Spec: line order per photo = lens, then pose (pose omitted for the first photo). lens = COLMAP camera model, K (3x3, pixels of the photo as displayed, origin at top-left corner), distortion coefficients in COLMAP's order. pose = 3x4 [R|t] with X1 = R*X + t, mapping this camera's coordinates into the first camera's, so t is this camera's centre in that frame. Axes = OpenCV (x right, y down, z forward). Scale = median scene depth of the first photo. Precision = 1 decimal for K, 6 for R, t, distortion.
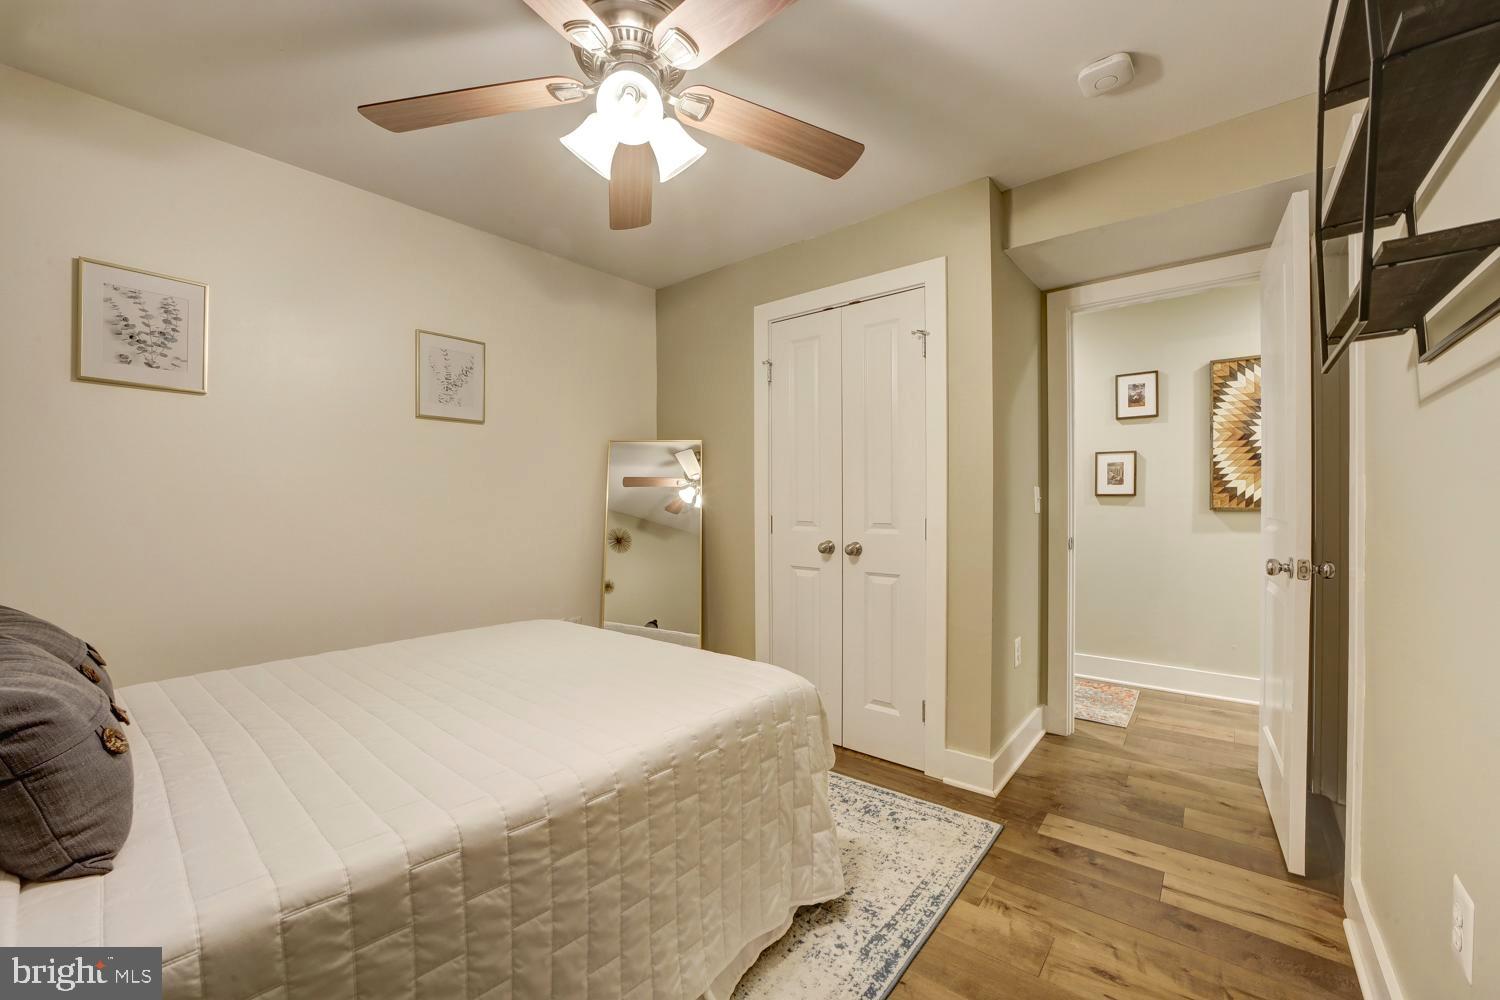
lens RADIAL K [[600.8, 0, 760.0], [0, 600.8, 508.1], [0, 0, 1]] dist [-0.040496, 0.010407]
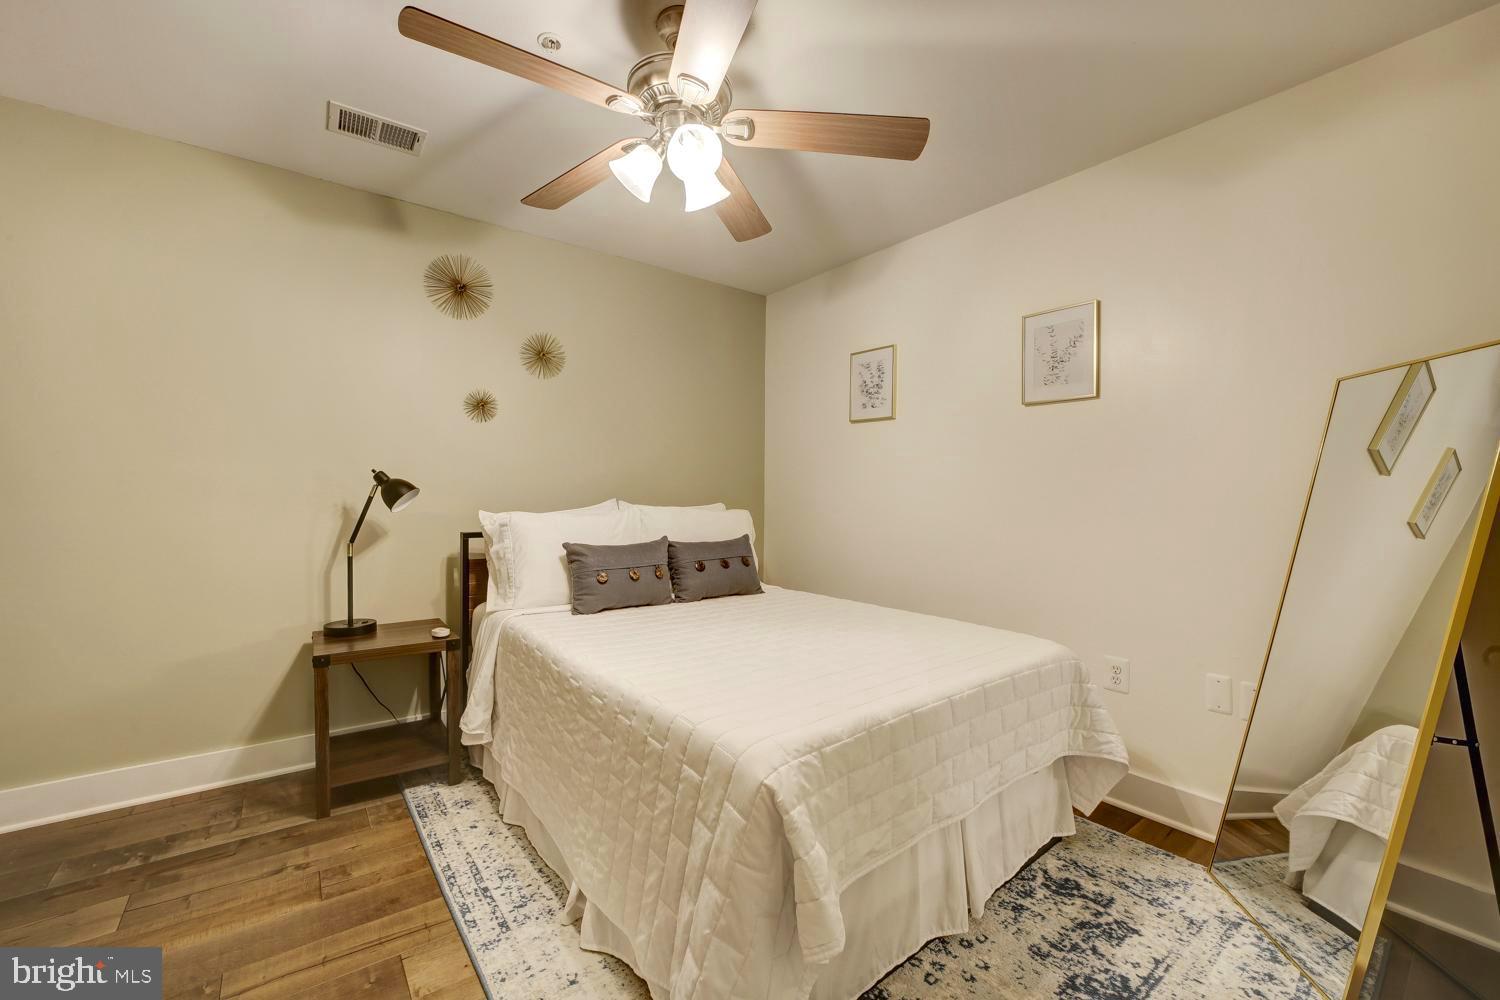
lens RADIAL K [[600.8, 0, 760.0], [0, 600.8, 508.1], [0, 0, 1]] dist [-0.040496, 0.010407]
pose [[-0.225522, 0.038669, -0.973470, 0.671767], [-0.002751, 0.999183, 0.040327, -0.026183], [0.974234, 0.011773, -0.225231, 1.063652]]
